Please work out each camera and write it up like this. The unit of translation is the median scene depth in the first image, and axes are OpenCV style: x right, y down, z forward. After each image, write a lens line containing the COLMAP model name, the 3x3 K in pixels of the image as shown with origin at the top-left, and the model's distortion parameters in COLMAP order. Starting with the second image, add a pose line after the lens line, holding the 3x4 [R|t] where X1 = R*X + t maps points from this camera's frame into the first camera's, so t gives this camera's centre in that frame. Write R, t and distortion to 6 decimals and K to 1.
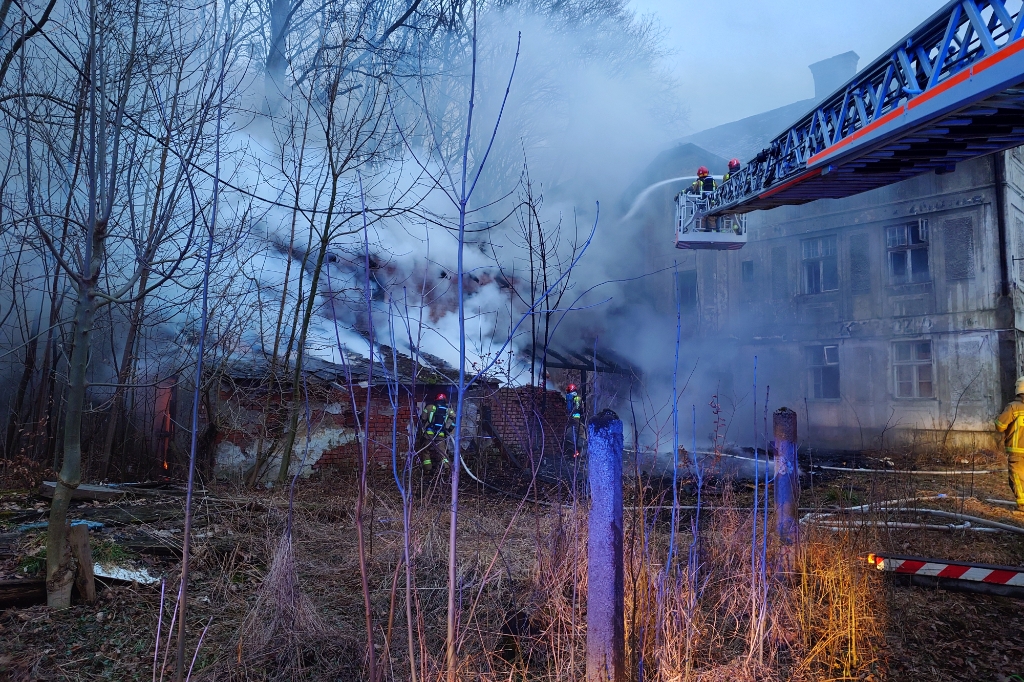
lens RADIAL K [[724.1, 0, 522.3], [0, 724.1, 349.4], [0, 0, 1]] dist [0.013645, -0.017569]
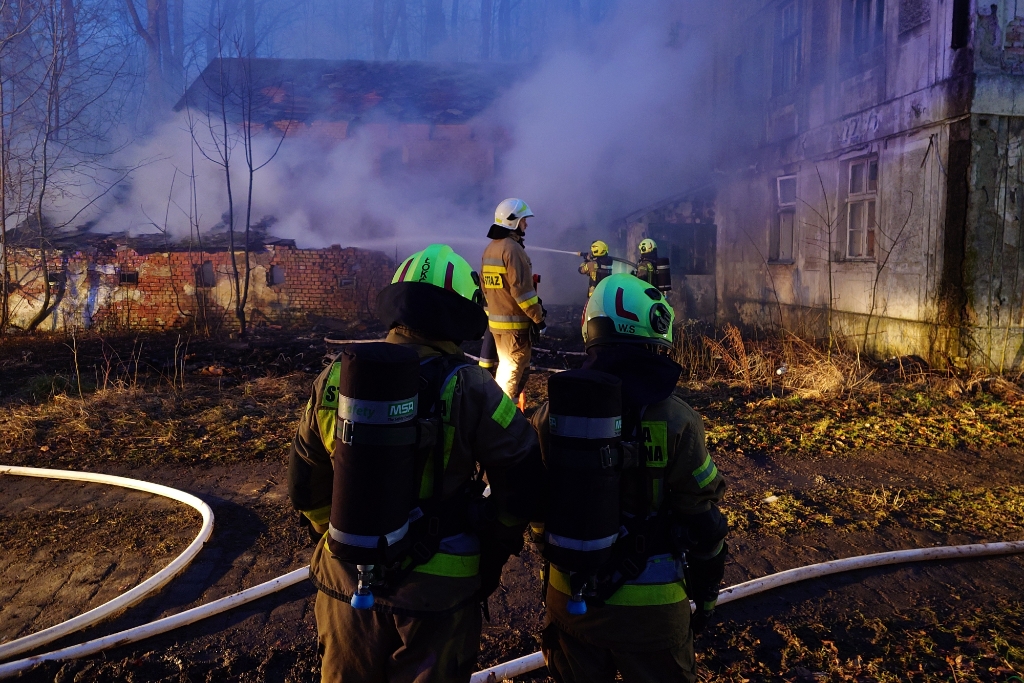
lens RADIAL K [[724.1, 0, 509.9], [0, 724.1, 299.7], [0, 0, 1]] dist [0.013645, -0.017569]
pose [[0.766860, 0.033432, -0.640943, 0.715069], [0.044634, 0.993447, 0.105221, 0.027699], [0.640260, -0.109298, 0.760343, 0.398036]]
